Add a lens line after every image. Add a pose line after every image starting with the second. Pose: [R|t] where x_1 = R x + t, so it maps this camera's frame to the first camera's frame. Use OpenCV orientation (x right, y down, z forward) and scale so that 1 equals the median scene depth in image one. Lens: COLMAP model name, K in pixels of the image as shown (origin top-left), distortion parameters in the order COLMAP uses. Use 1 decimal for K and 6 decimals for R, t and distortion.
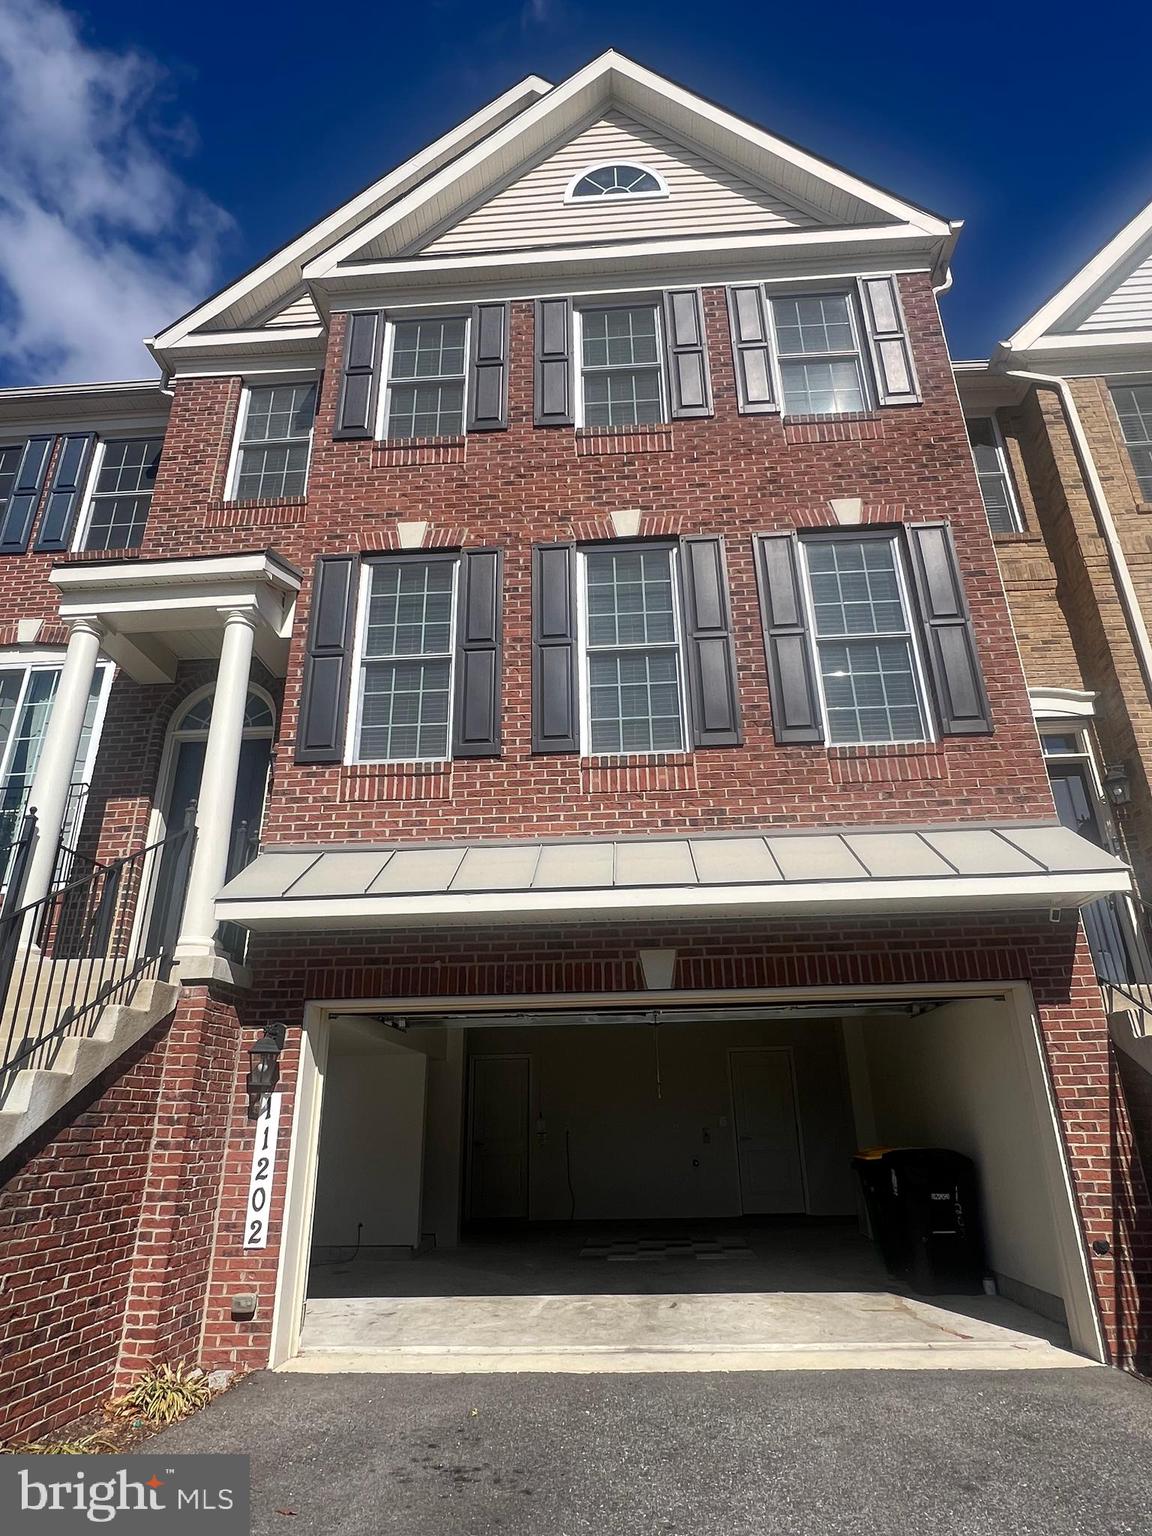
lens RADIAL K [[869.6, 0, 586.8], [0, 869.6, 764.4], [0, 0, 1]] dist [-0.015721, -0.000500]
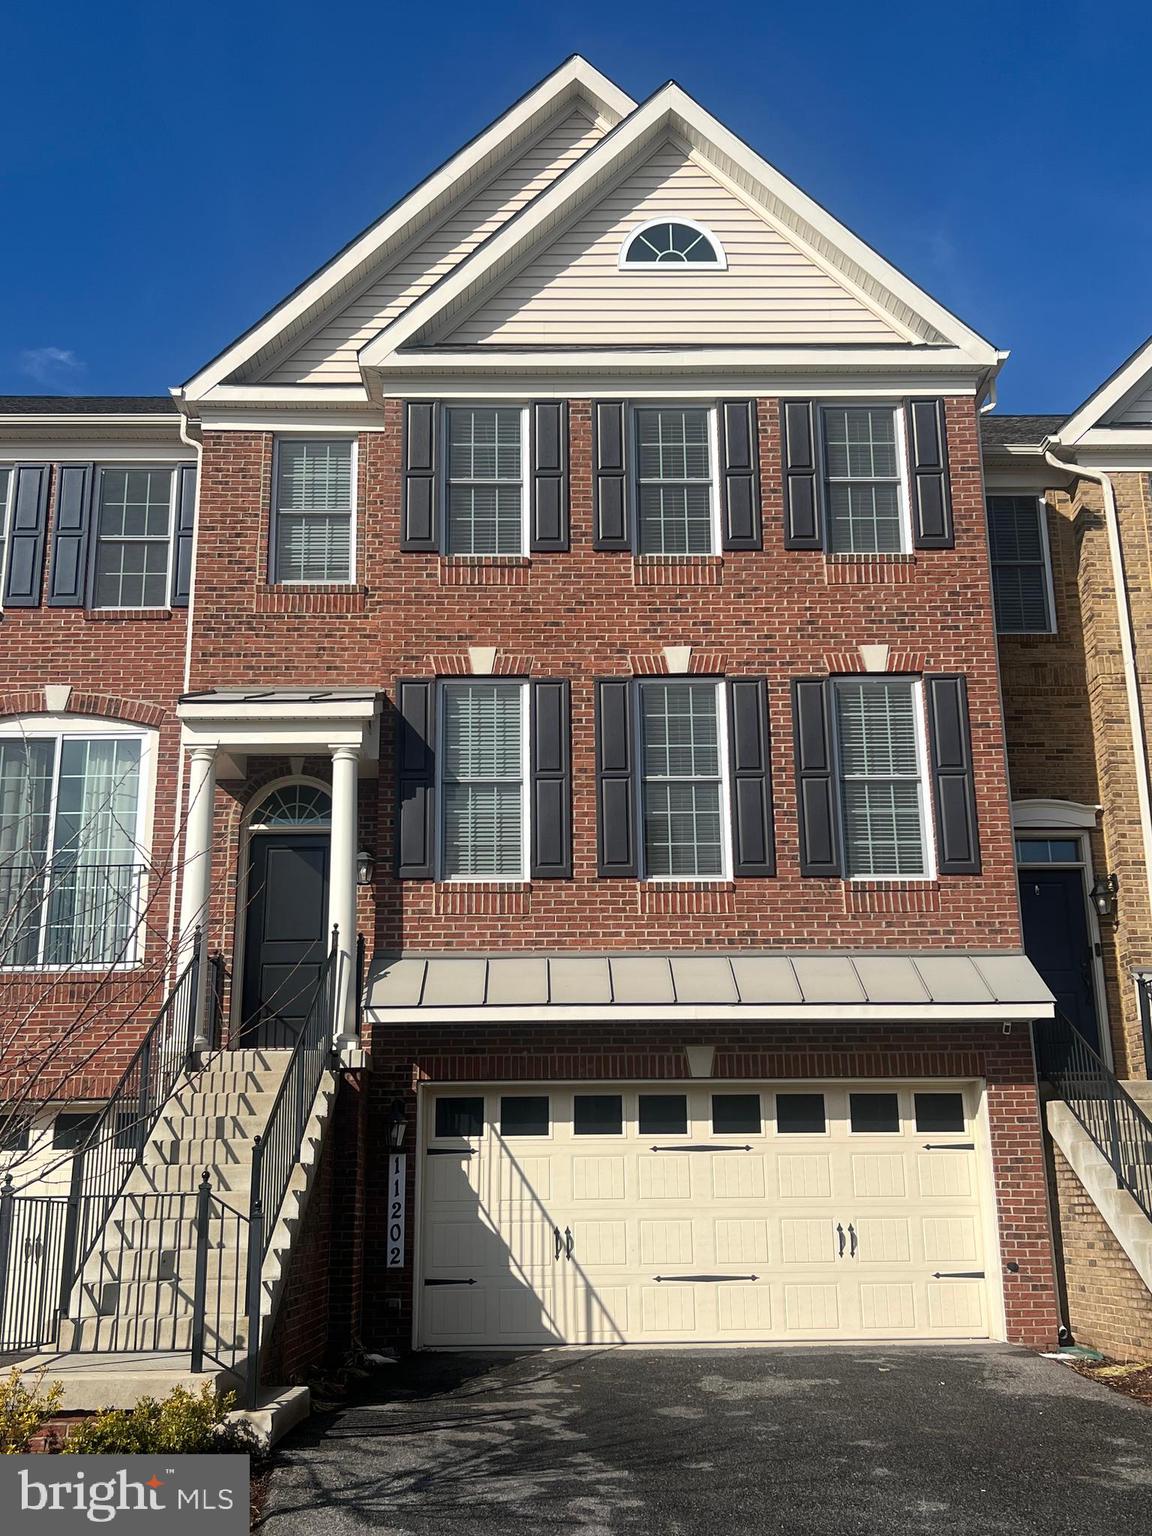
lens RADIAL K [[1556.3, 0, 576.0], [0, 1556.3, 768.0], [0, 0, 1]] dist [0.145254, -0.601417]
pose [[0.996749, 0.029069, 0.075138, -0.232748], [-0.037451, 0.992926, 0.112673, -0.362196], [-0.071331, -0.115121, 0.990787, -0.988796]]
